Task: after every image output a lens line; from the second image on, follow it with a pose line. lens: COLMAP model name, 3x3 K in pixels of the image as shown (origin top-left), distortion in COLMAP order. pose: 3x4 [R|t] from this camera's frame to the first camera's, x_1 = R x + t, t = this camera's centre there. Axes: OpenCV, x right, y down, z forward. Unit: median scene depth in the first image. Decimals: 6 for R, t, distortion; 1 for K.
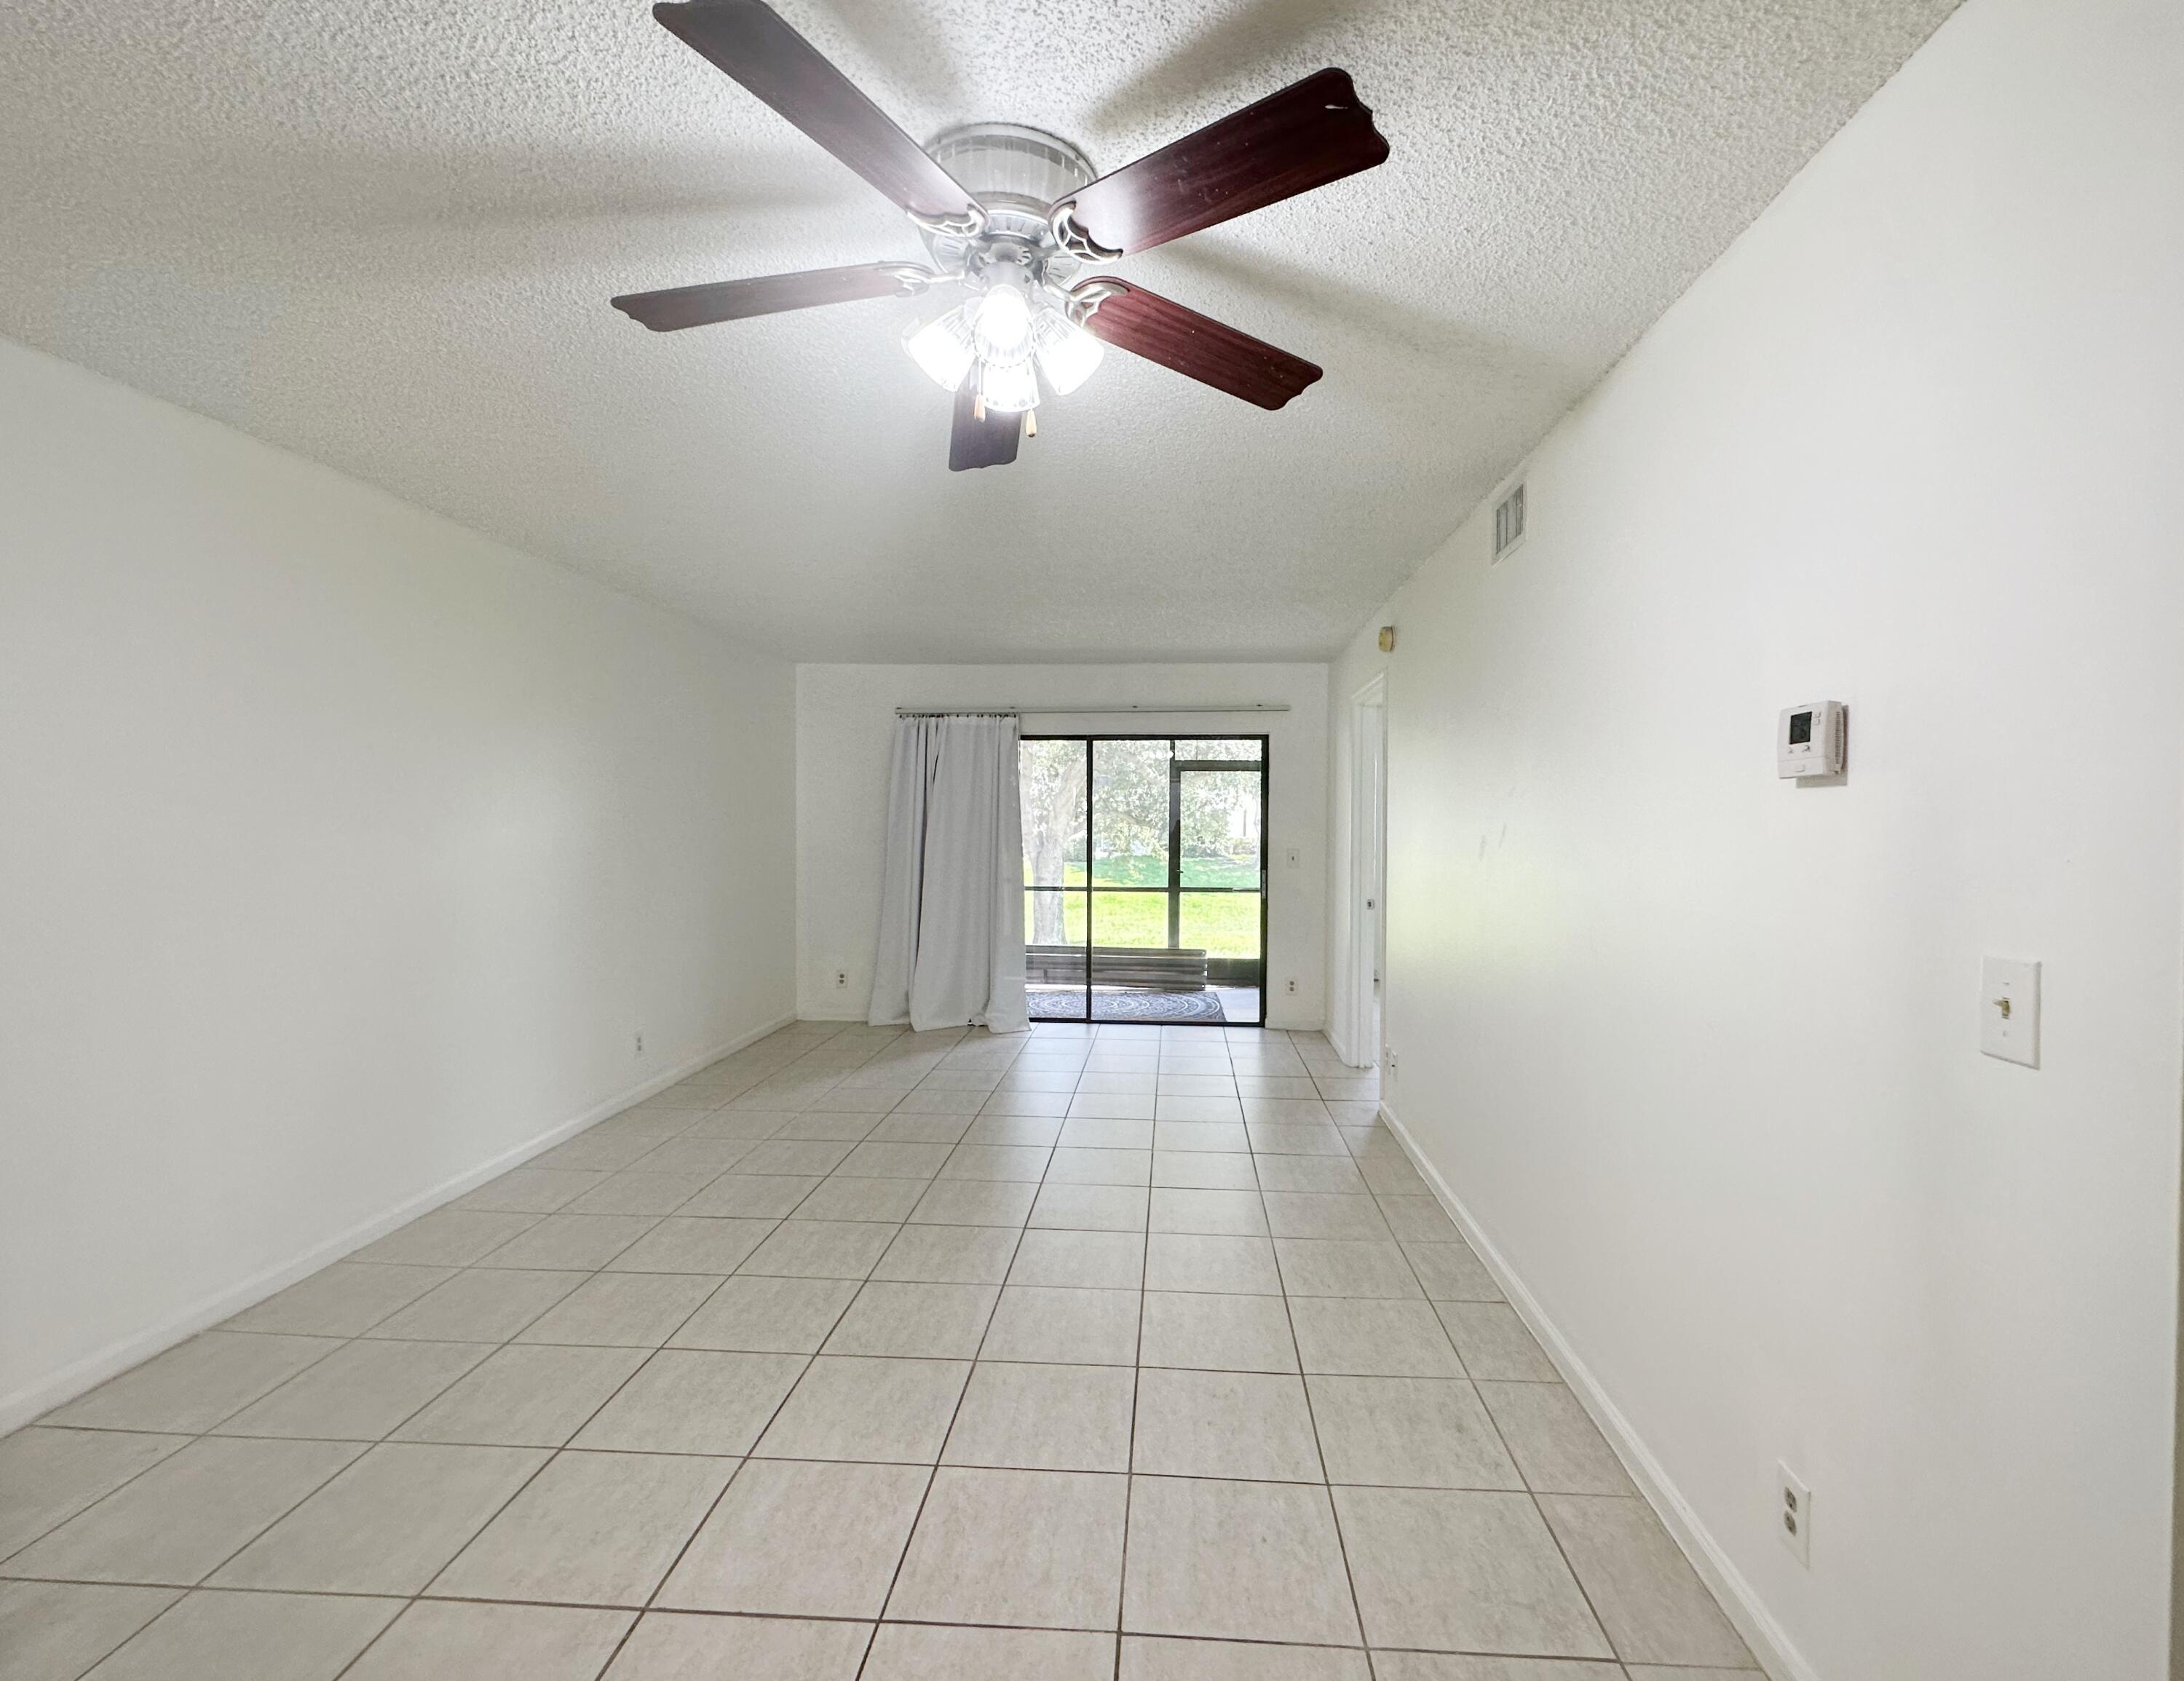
lens RADIAL K [[988.6, 0, 1118.3], [0, 988.6, 837.6], [0, 0, 1]] dist [-0.002870, 0.000216]
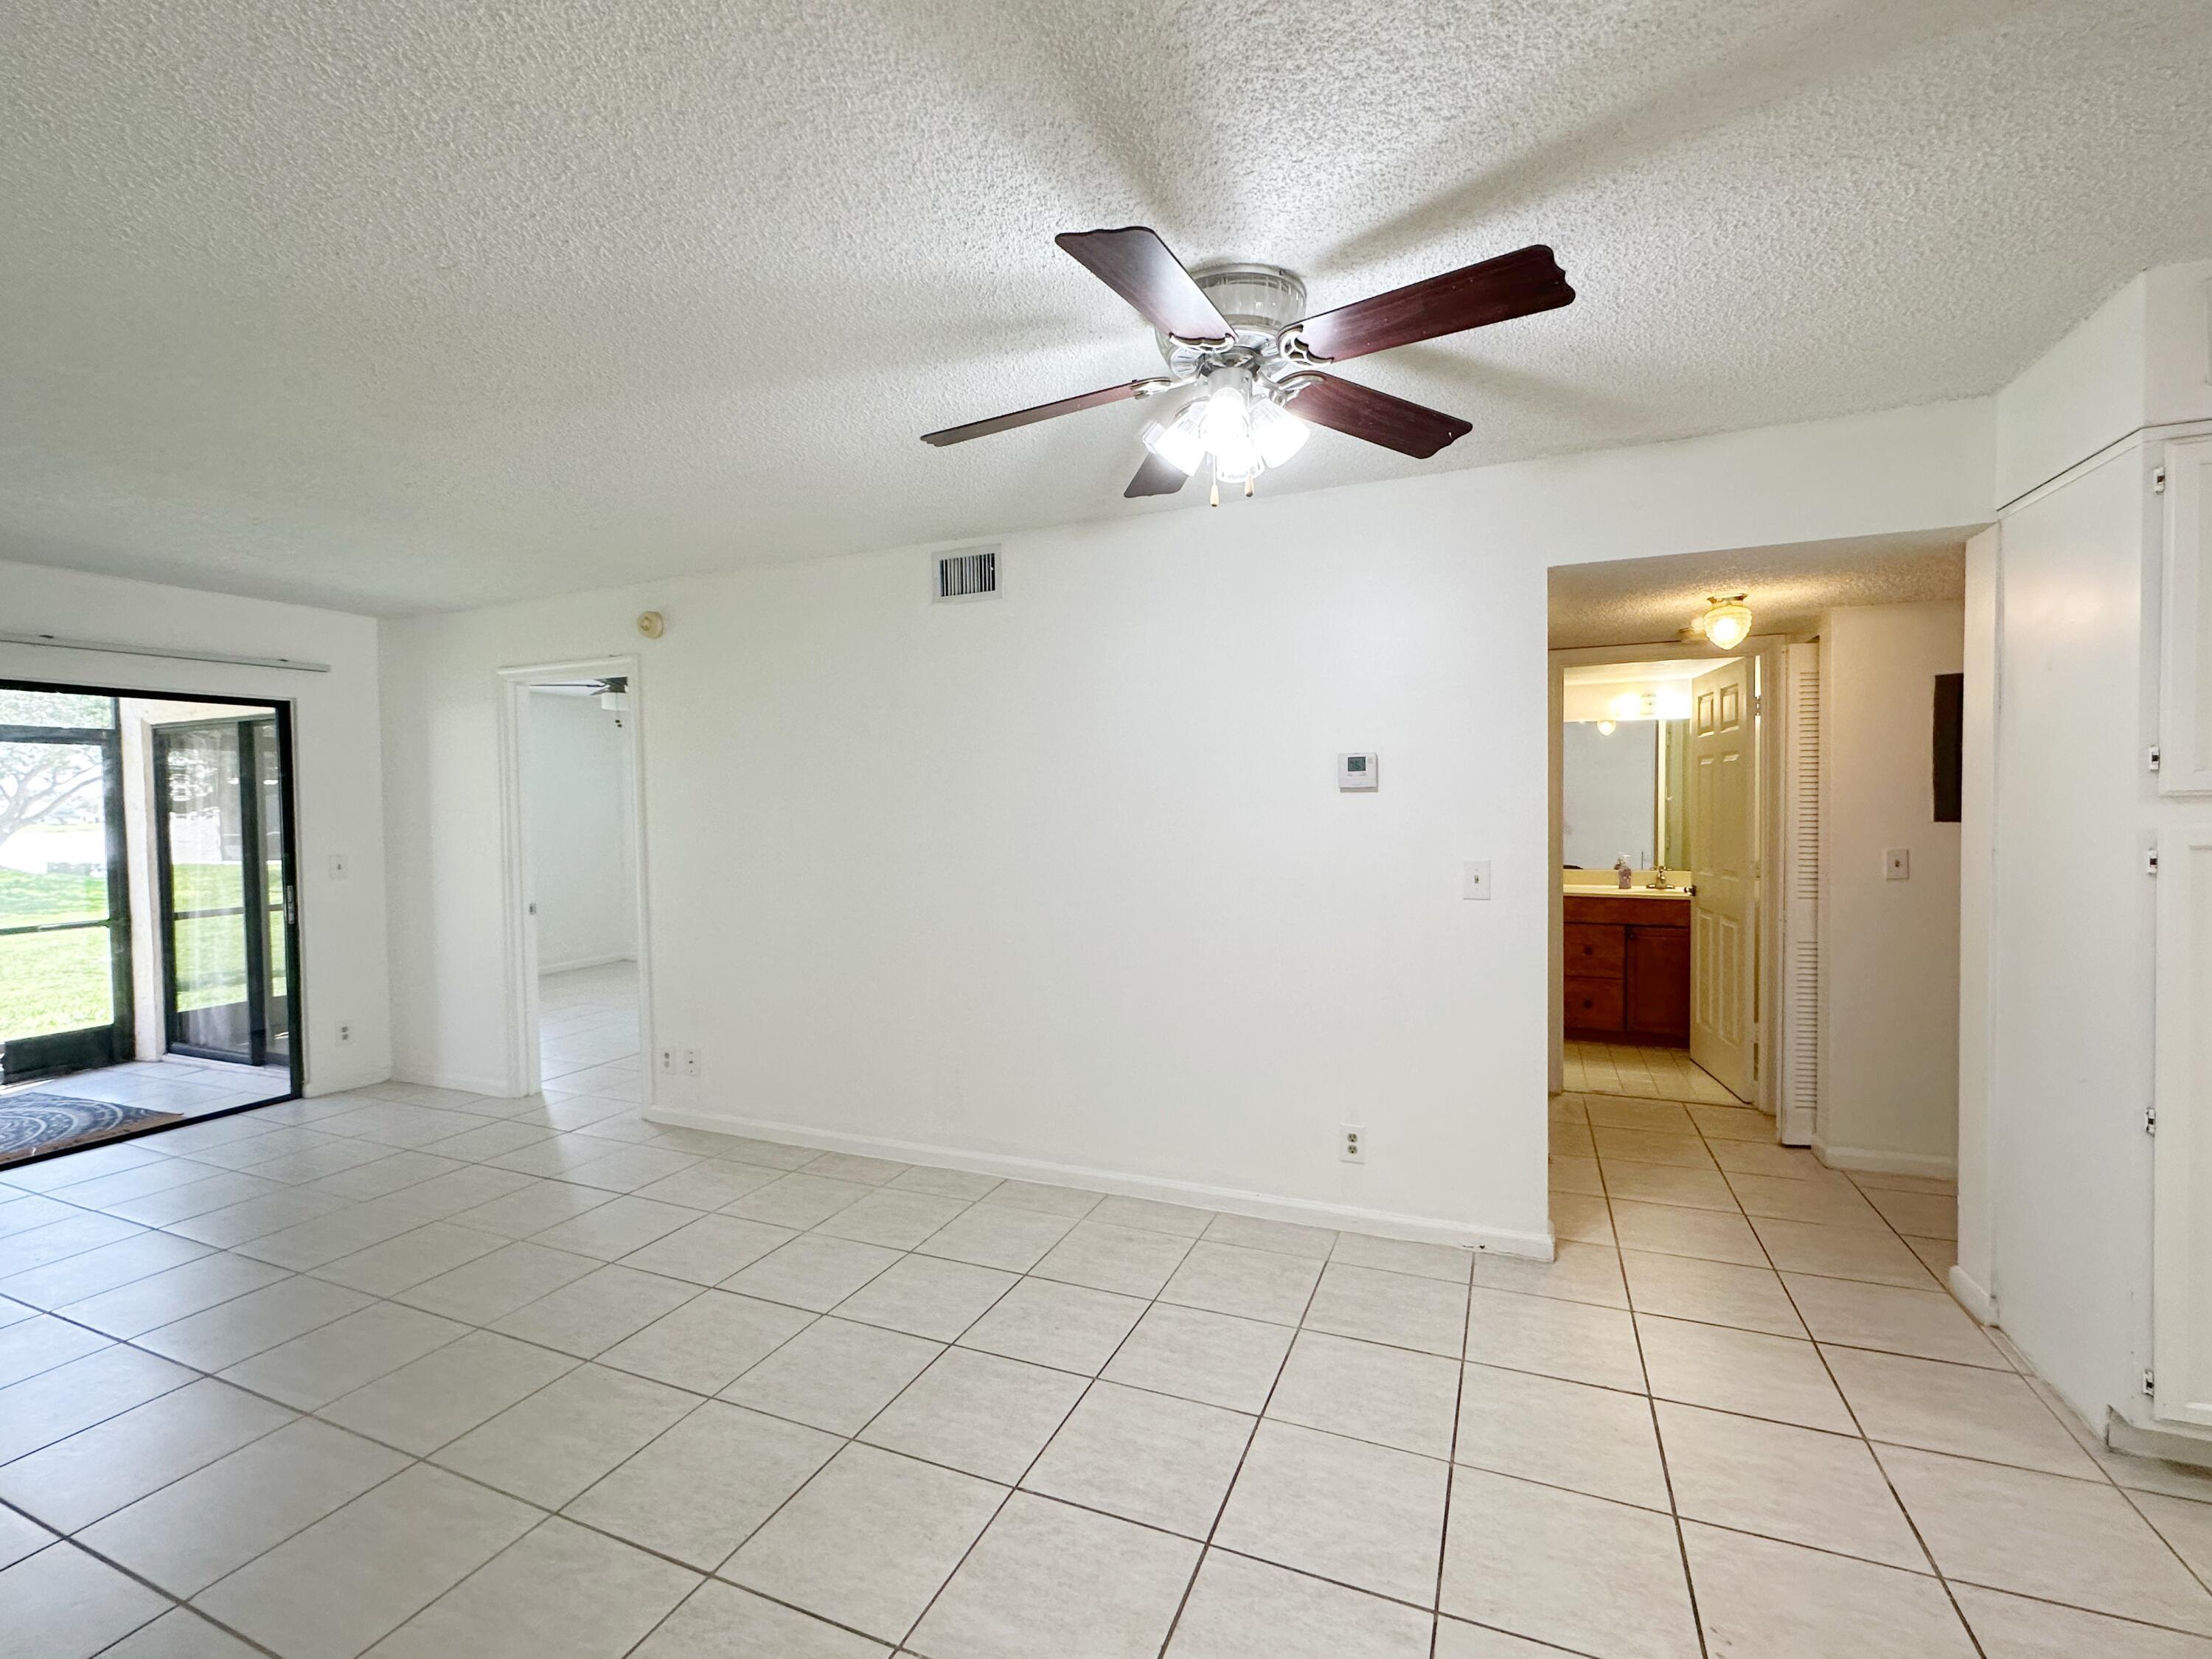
lens RADIAL K [[976.6, 0, 1105.3], [0, 976.6, 829.0], [0, 0, 1]] dist [-0.003758, 0.000902]
pose [[0.340118, -0.036602, 0.939670, -0.327692], [0.030616, 0.999144, 0.027837, -0.010944], [-0.939884, 0.019301, 0.340947, 0.183728]]
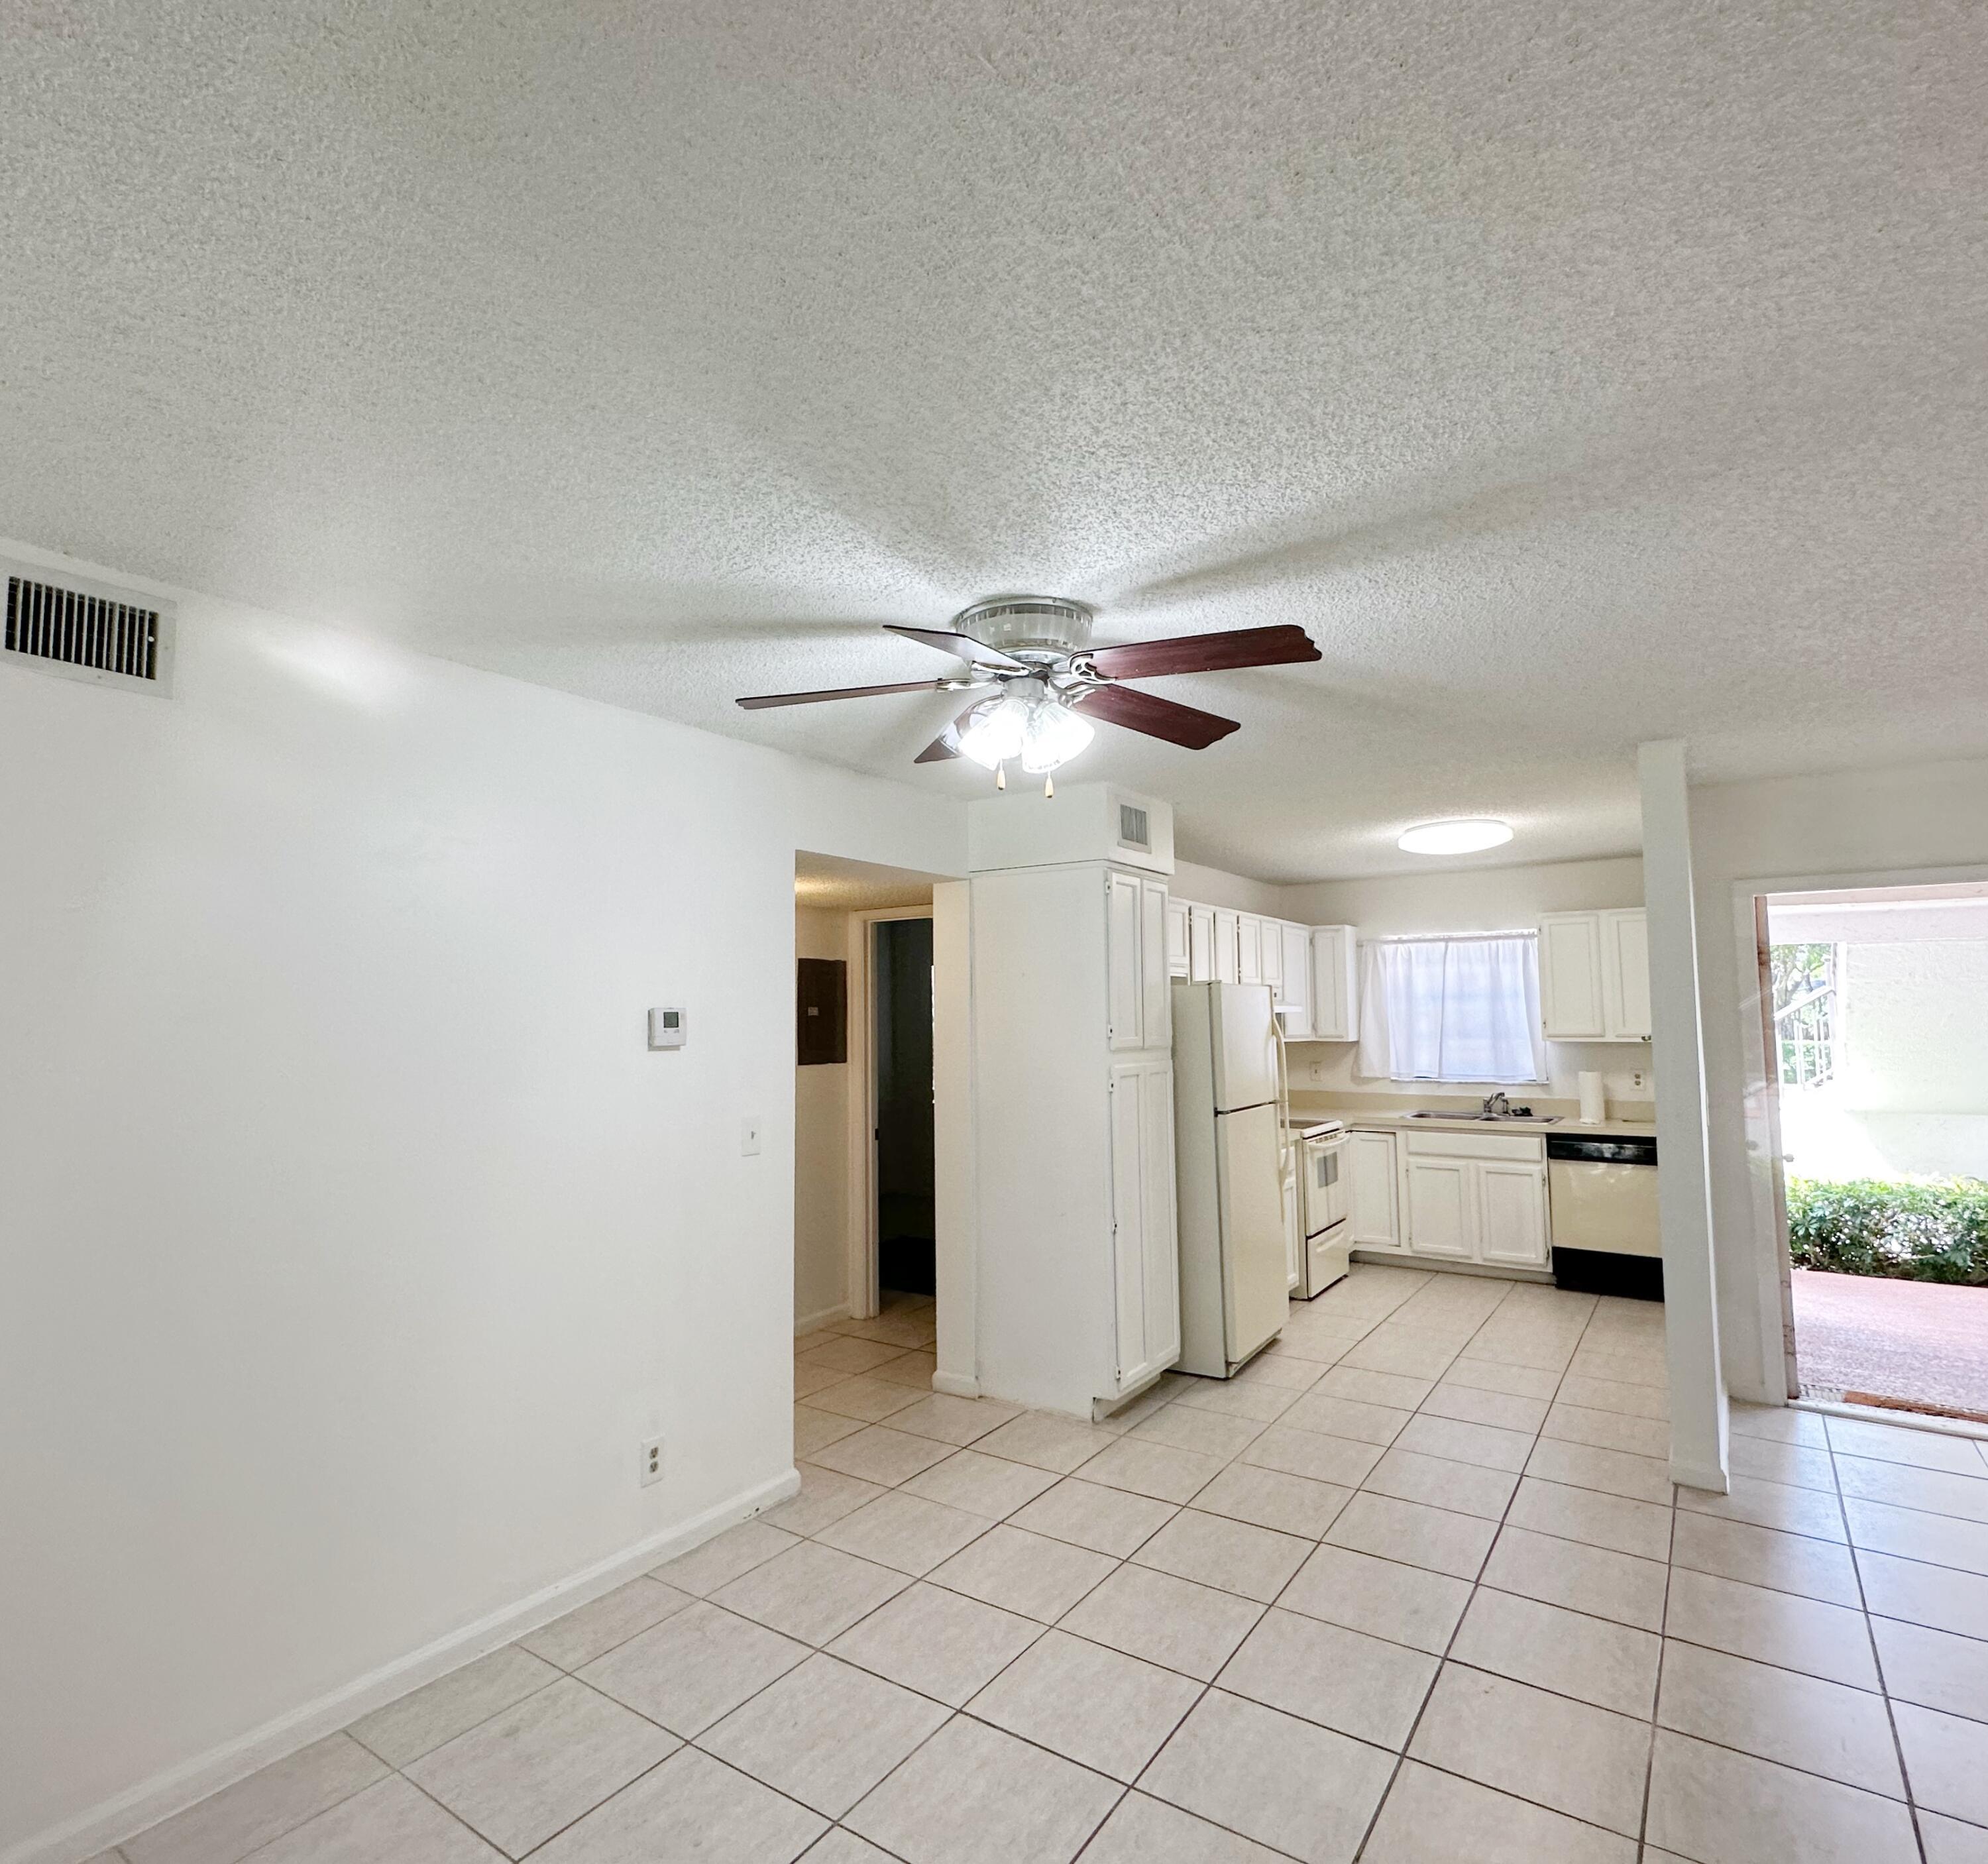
lens RADIAL K [[1096.4, 0, 924.4], [0, 1096.4, 930.7], [0, 0, 1]] dist [-0.003391, -0.000497]
pose [[-0.838692, 0.045805, 0.542676, -0.199190], [0.011871, 0.997758, -0.065870, -0.031480], [-0.544476, -0.048803, -0.837355, 0.575607]]
